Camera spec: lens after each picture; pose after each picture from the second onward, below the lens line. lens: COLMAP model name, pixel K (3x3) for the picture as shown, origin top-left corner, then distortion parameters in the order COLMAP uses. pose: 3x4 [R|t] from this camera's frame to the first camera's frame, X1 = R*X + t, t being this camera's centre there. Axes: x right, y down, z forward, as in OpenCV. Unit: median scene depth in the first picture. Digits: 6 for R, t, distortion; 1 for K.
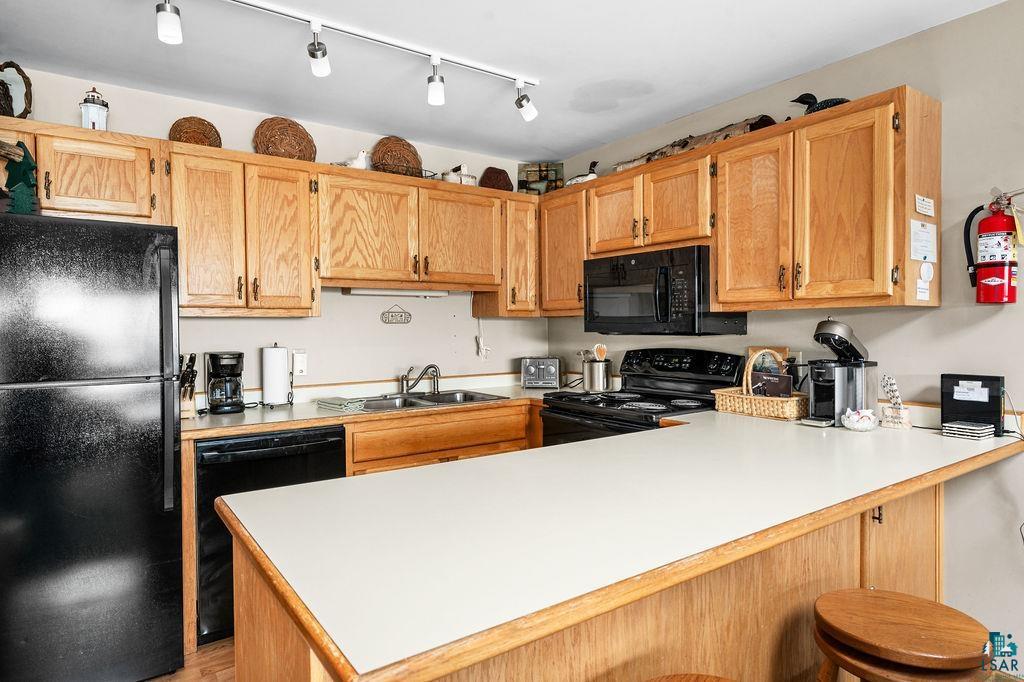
lens RADIAL K [[598.8, 0, 511.8], [0, 598.8, 338.3], [0, 0, 1]] dist [0.003336, 0.000159]
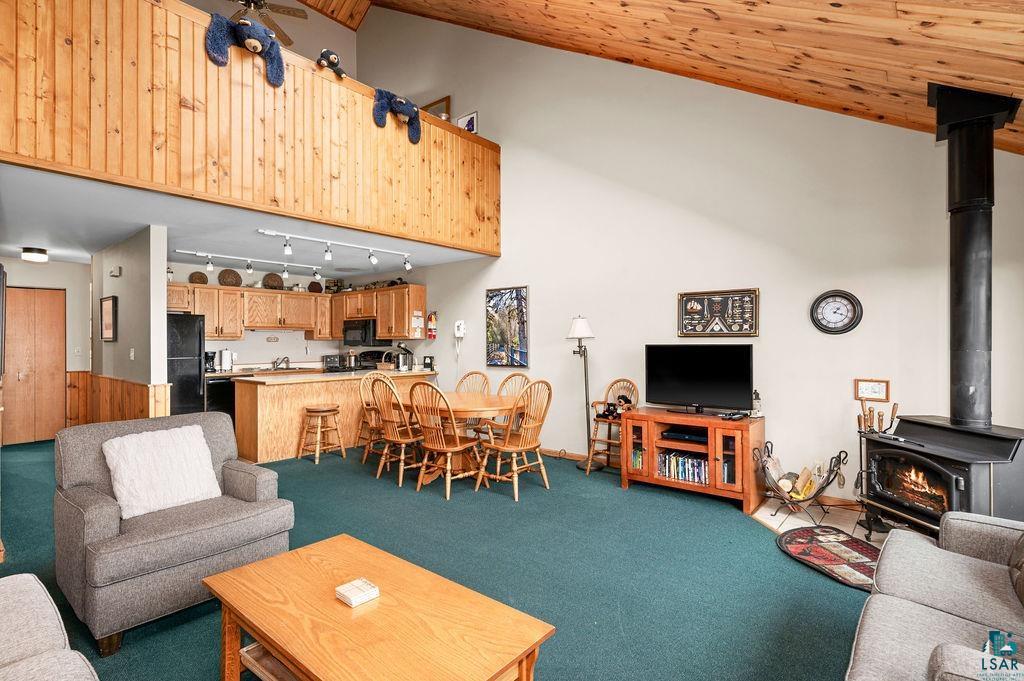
lens RADIAL K [[498.5, 0, 509.5], [0, 498.5, 338.8], [0, 0, 1]] dist [-0.001559, 0.000039]
pose [[0.969521, 0.007306, 0.244898, 0.305544], [-0.000672, 0.999631, -0.027160, 0.021805], [-0.245006, 0.026168, 0.969168, -1.499249]]
